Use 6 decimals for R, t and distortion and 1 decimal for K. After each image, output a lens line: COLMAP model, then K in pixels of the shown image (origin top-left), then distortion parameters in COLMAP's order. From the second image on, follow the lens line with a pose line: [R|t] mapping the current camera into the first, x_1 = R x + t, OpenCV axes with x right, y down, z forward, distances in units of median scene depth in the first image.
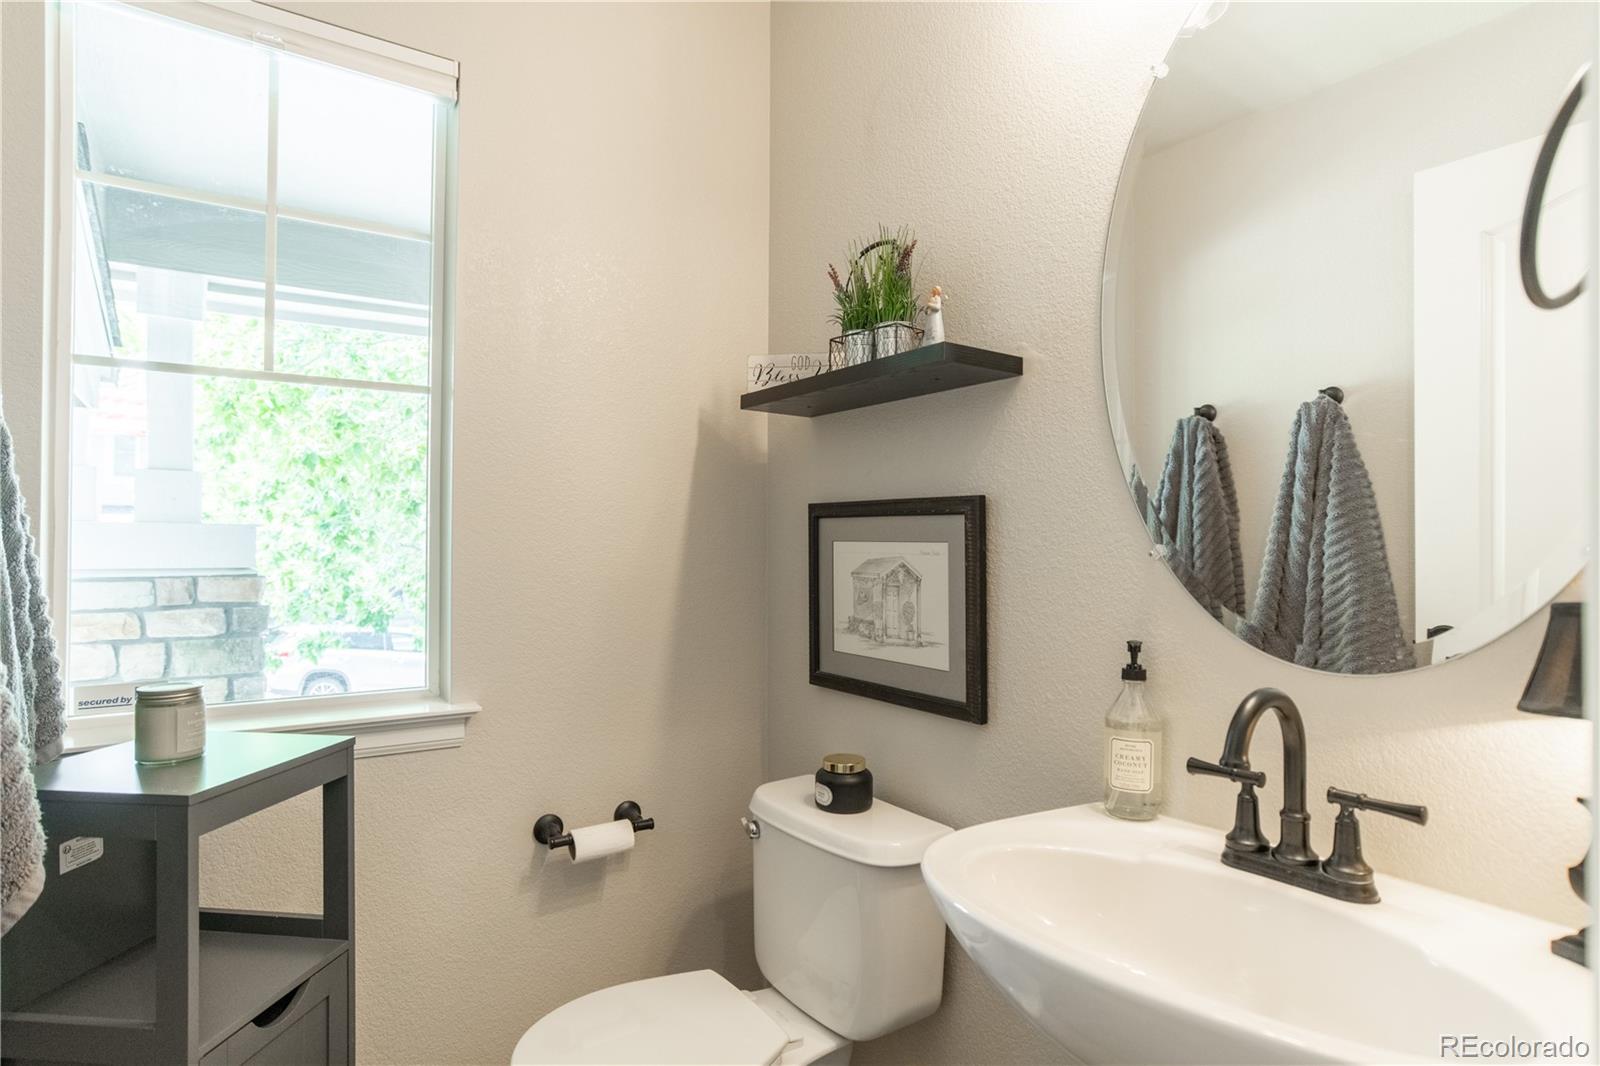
lens RADIAL K [[850.4, 0, 786.9], [0, 850.4, 536.1], [0, 0, 1]] dist [-0.039649, 0.027326]
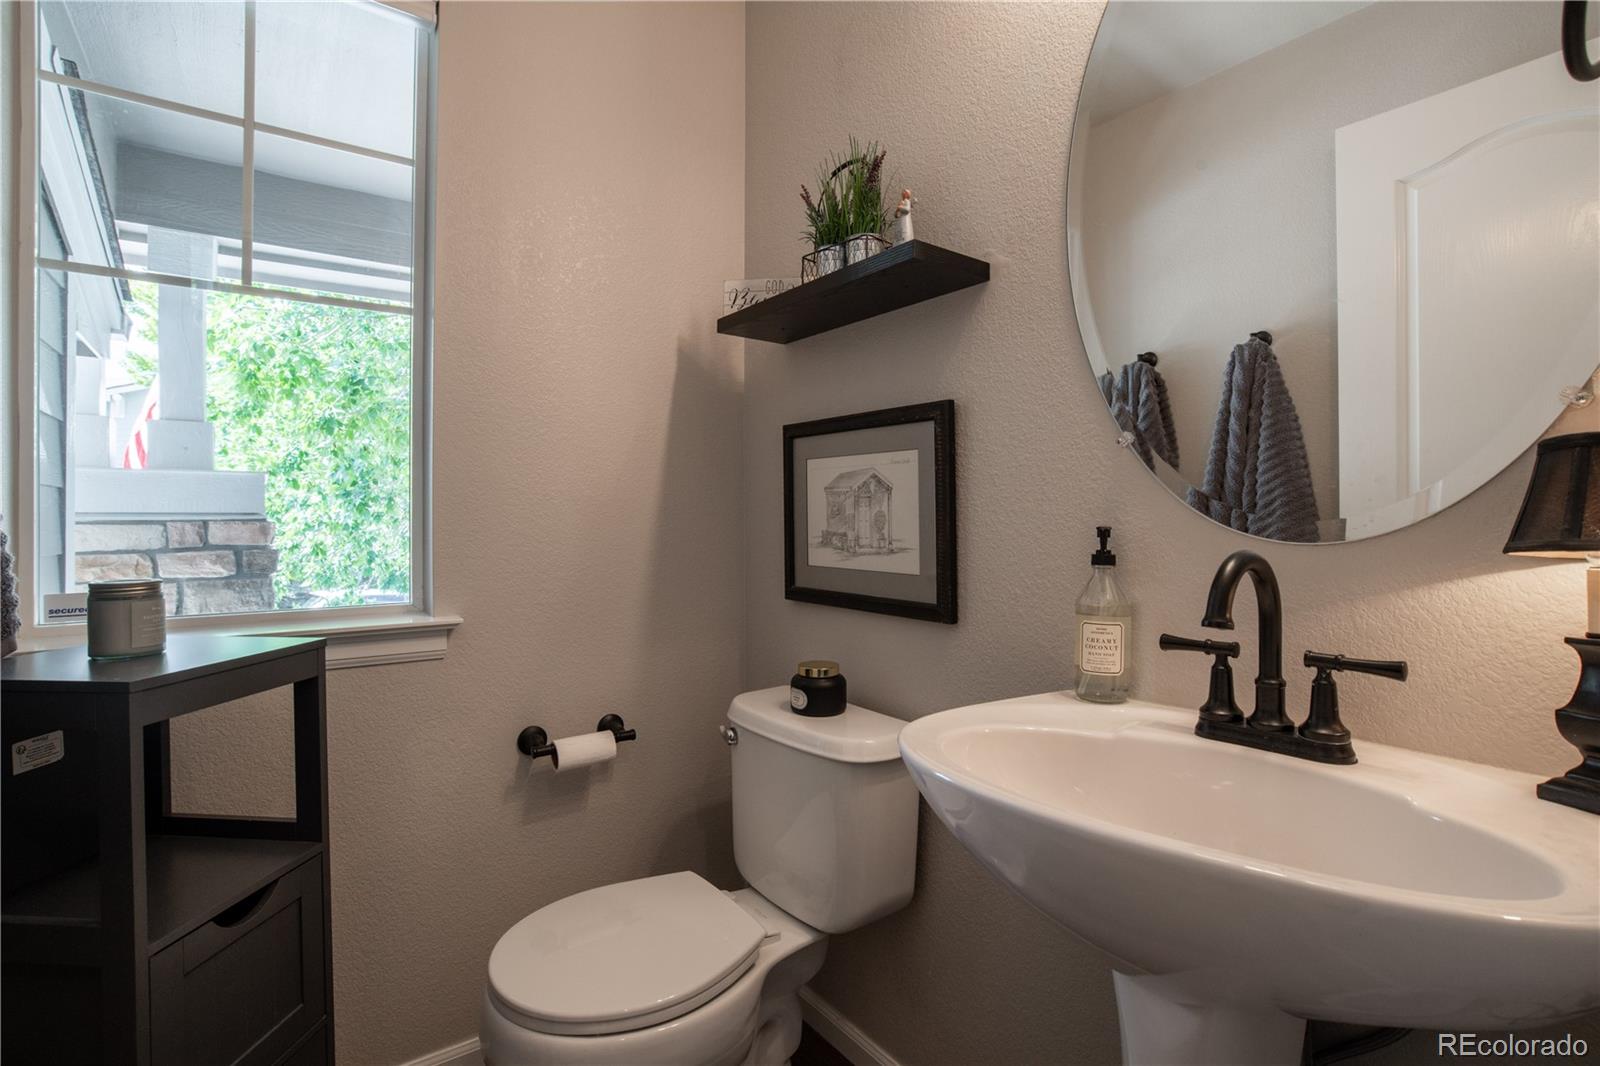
lens RADIAL K [[734.5, 0, 800.3], [0, 734.5, 527.2], [0, 0, 1]] dist [-0.050374, 0.019291]
pose [[0.999139, -0.005931, 0.041068, 0.009582], [0.005727, 0.999971, 0.005082, 0.090782], [-0.041097, -0.004843, 0.999143, 0.110395]]
